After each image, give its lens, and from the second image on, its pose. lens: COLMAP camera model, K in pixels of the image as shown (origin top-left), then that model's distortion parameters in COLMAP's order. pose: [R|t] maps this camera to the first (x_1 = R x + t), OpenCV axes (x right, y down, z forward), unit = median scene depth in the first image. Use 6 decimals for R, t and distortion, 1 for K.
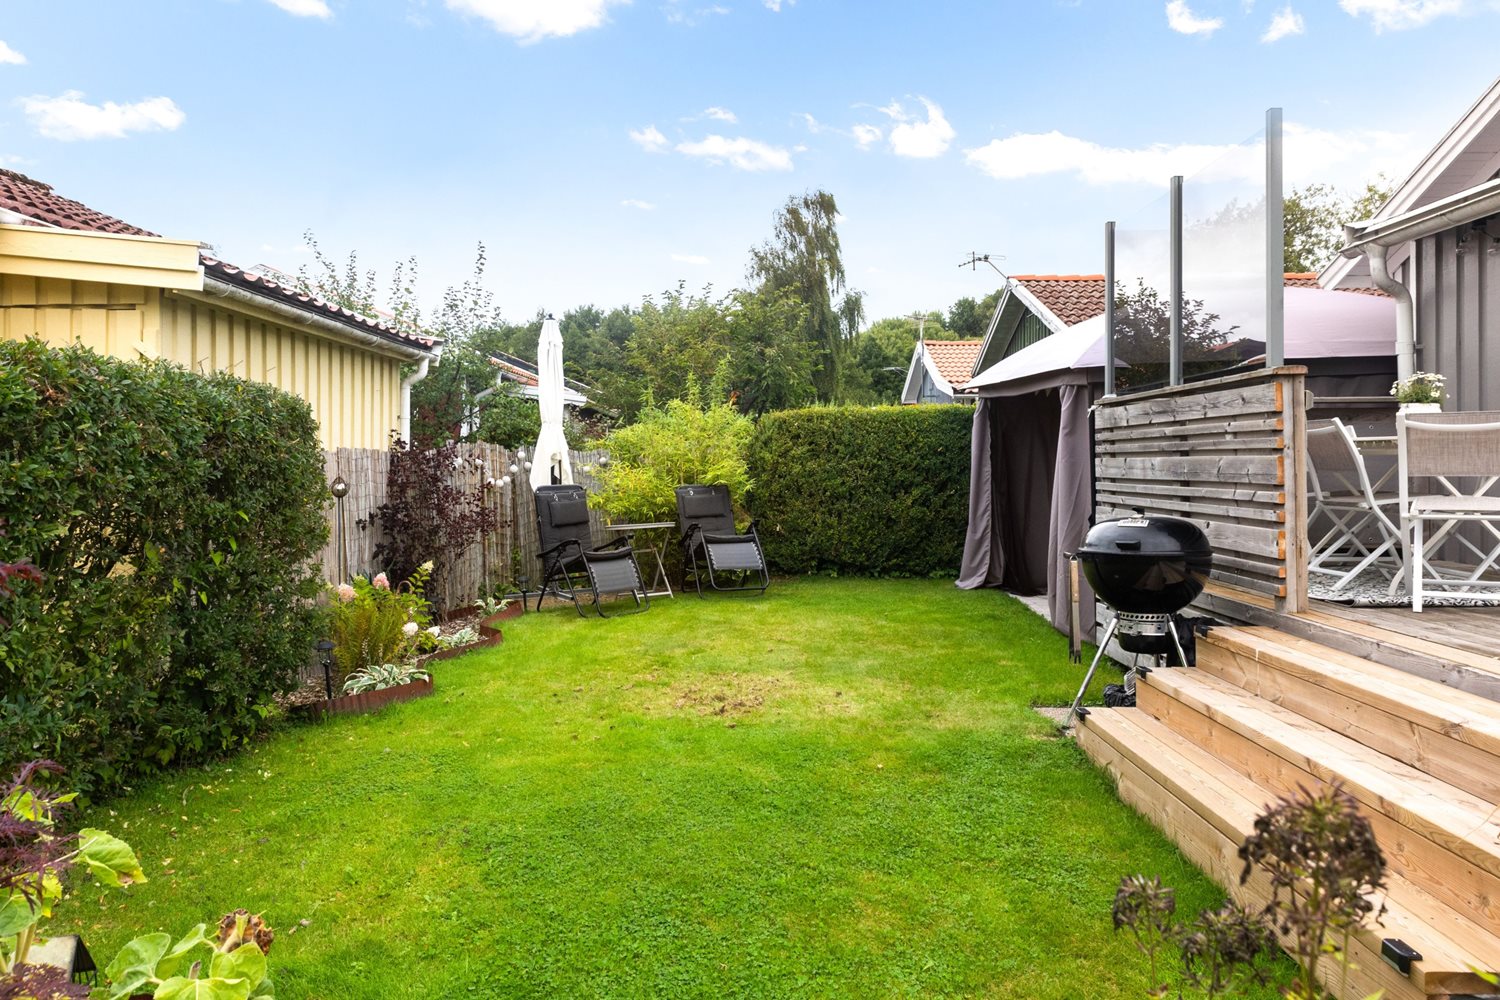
lens RADIAL K [[1027.9, 0, 710.2], [0, 1027.9, 464.3], [0, 0, 1]] dist [0.008617, -0.000558]
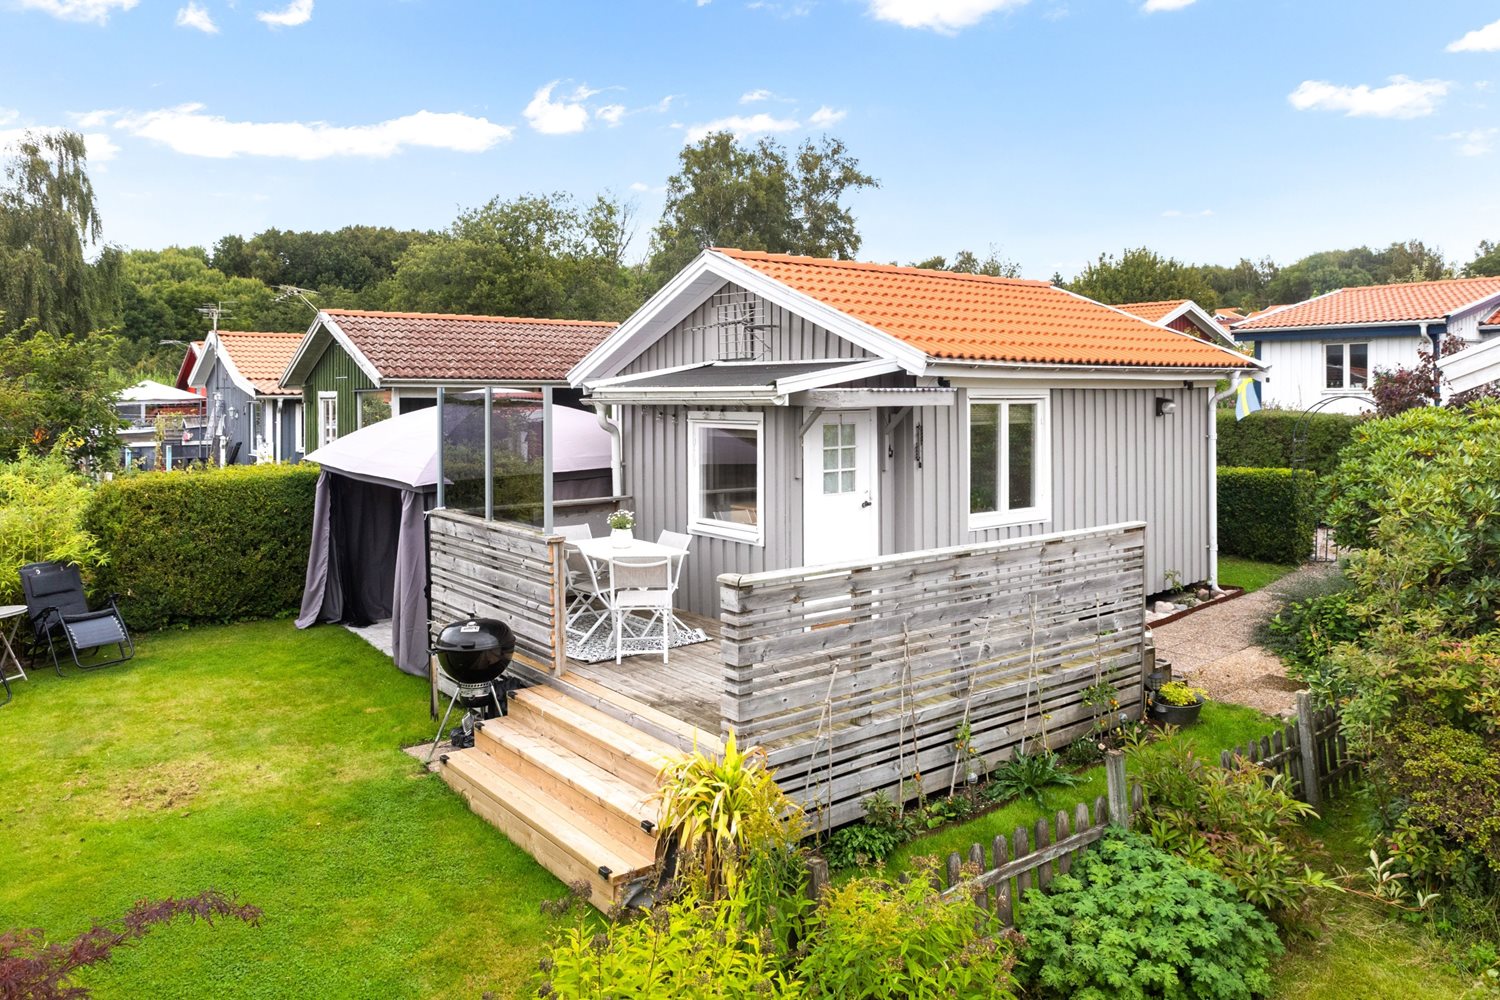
lens RADIAL K [[1027.9, 0, 710.2], [0, 1027.9, 464.3], [0, 0, 1]] dist [0.008617, -0.000558]
pose [[0.780774, -0.026985, 0.624230, -0.217196], [-0.002793, 0.998906, 0.046676, -0.209299], [-0.624807, -0.038187, 0.779845, -0.350773]]
